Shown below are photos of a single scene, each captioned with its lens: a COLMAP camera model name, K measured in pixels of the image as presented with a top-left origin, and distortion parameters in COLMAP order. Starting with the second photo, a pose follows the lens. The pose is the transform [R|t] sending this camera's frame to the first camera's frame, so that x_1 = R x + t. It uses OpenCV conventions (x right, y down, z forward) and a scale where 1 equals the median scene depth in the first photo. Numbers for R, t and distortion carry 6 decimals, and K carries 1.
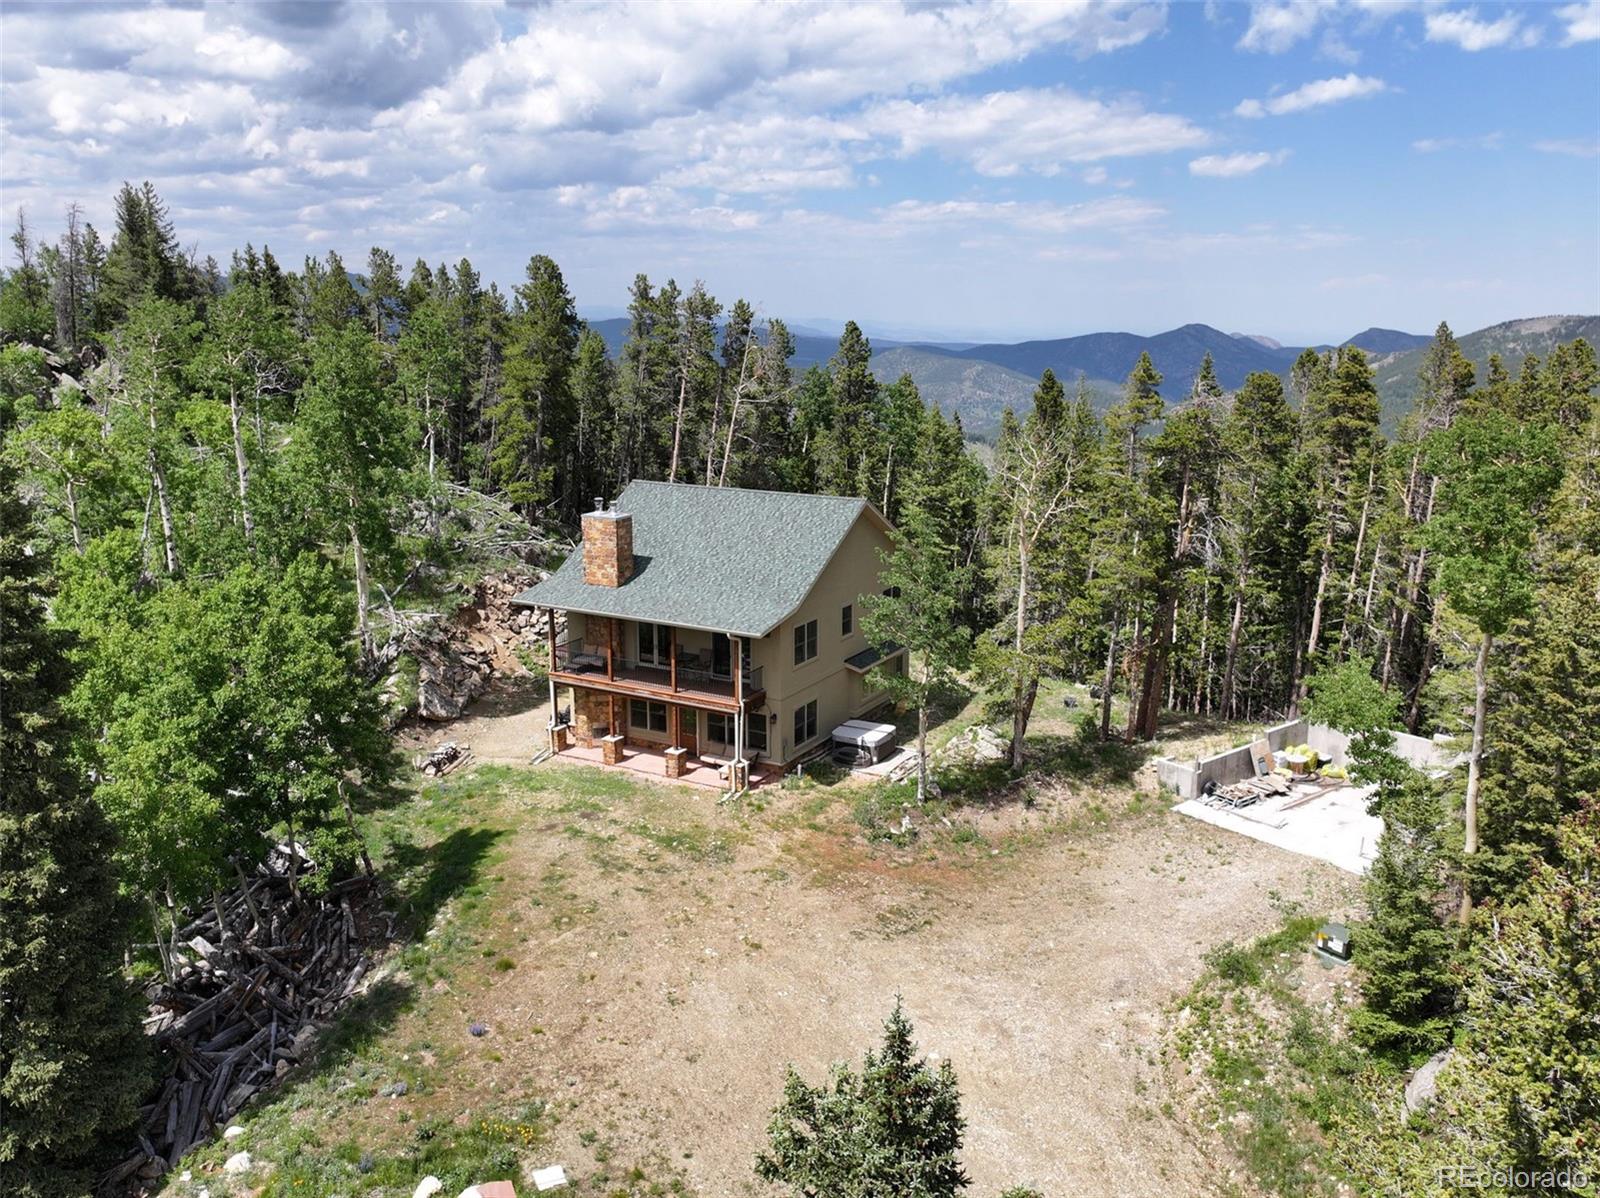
lens RADIAL K [[1342.3, 0, 800.0], [0, 1342.3, 599.0], [0, 0, 1]] dist [0.007473, -0.002375]
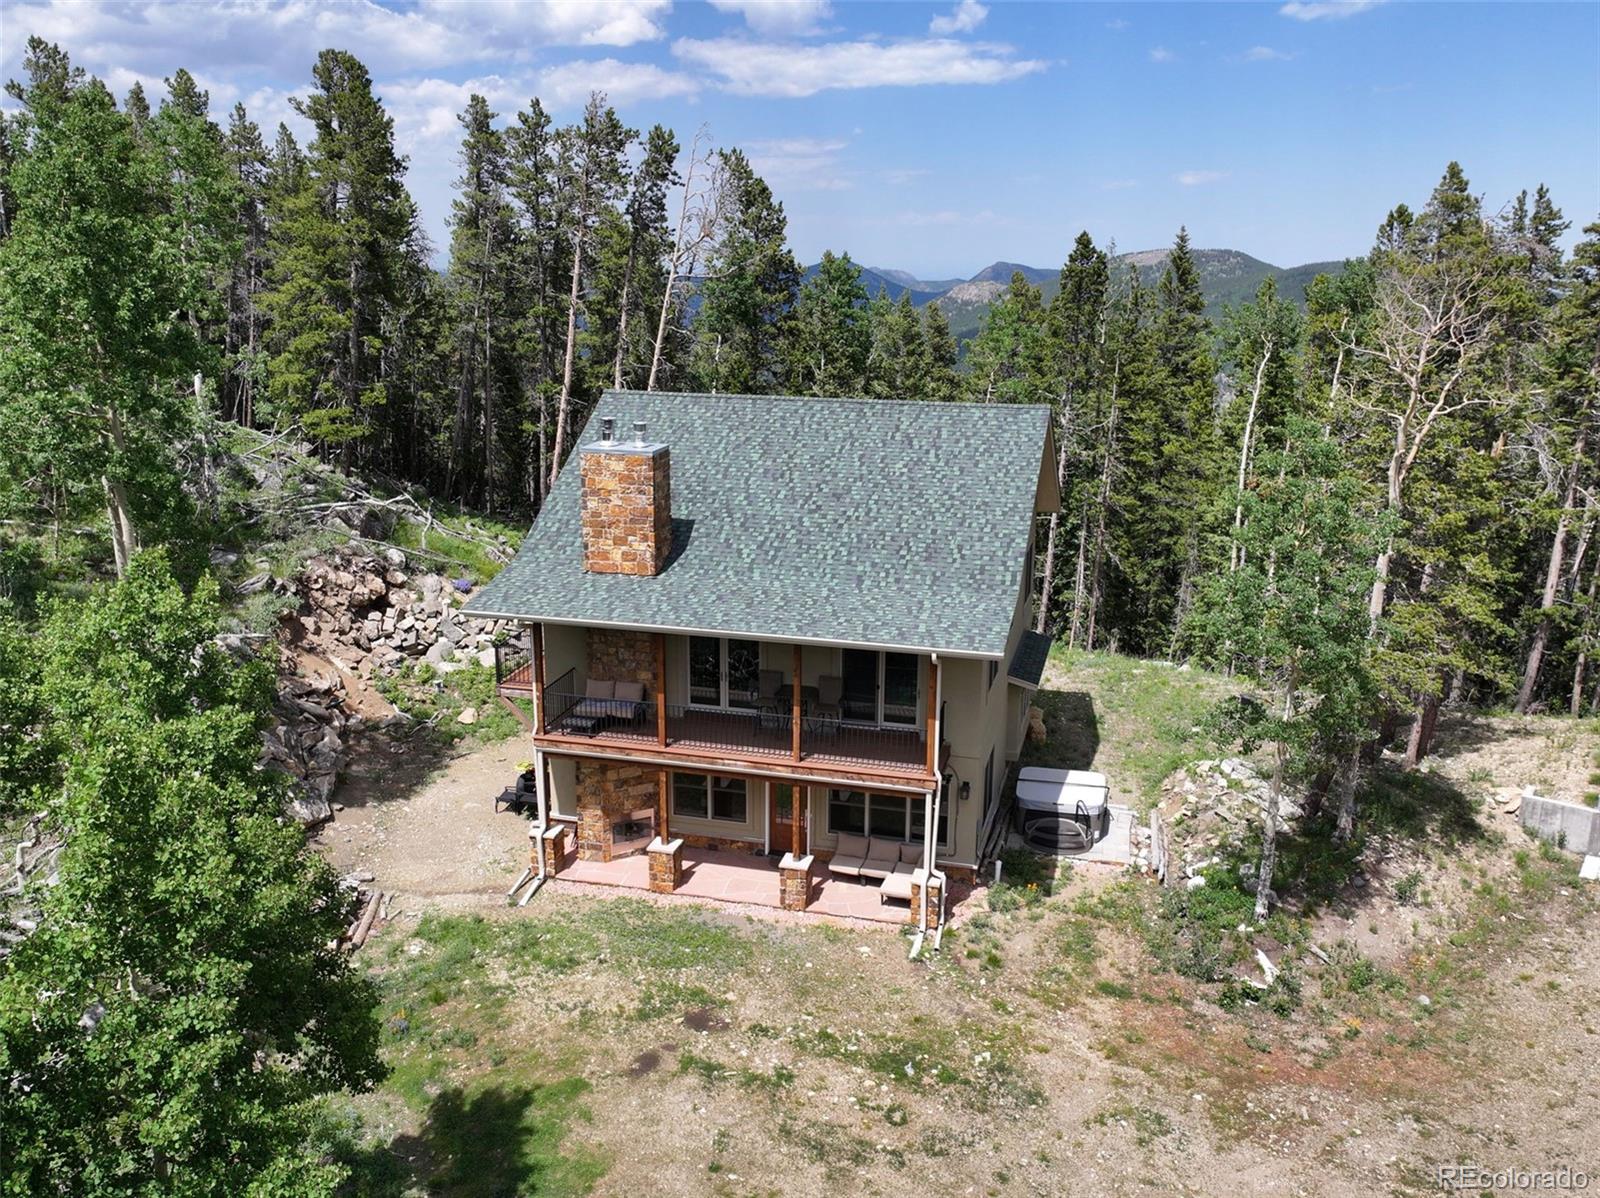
lens RADIAL K [[1369.3, 0, 800.0], [0, 1369.3, 599.0], [0, 0, 1]] dist [0.006438, 0.006262]
pose [[0.967818, -0.062001, 0.243895, -0.219673], [0.051565, 0.997469, 0.048950, -0.024283], [-0.246313, -0.034799, 0.968566, 0.438114]]
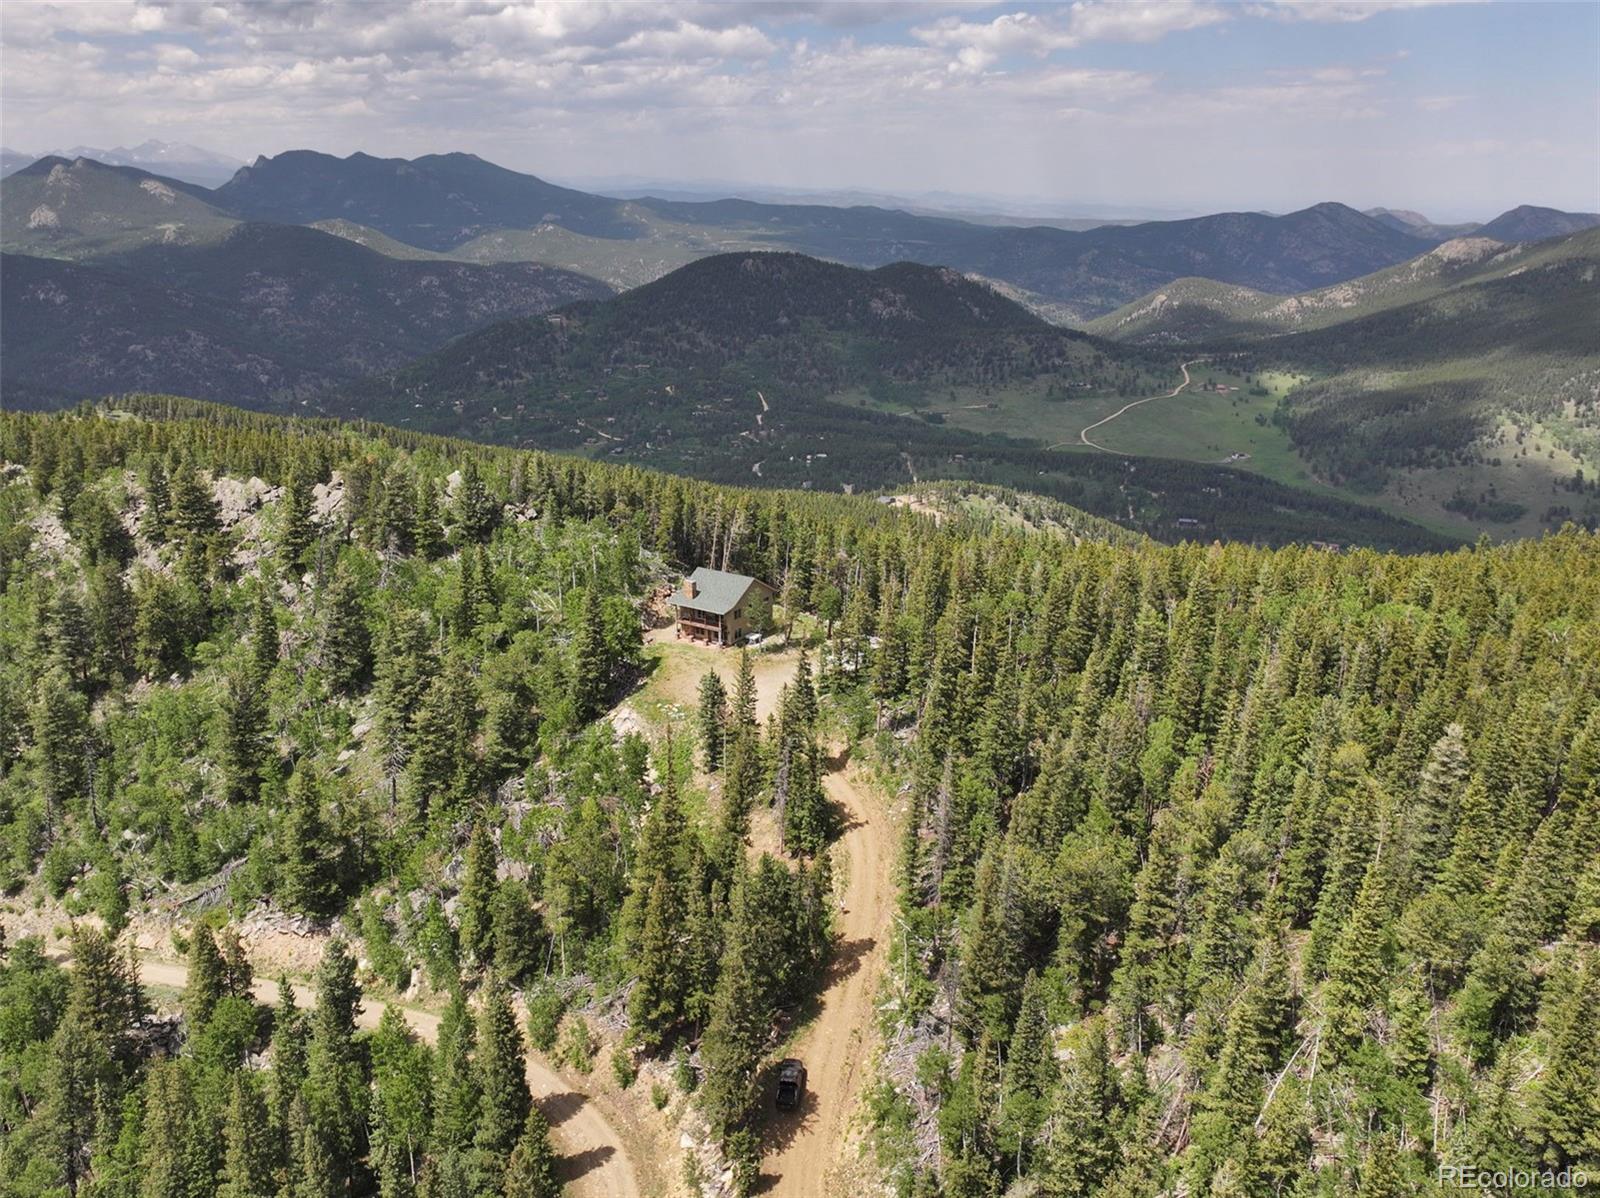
lens RADIAL K [[1342.3, 0, 800.0], [0, 1342.3, 599.0], [0, 0, 1]] dist [0.007473, -0.002375]
pose [[0.996678, 0.018890, -0.079225, 0.511935], [-0.012143, 0.996324, 0.084798, -0.359921], [0.080536, -0.083554, 0.993244, -3.018157]]
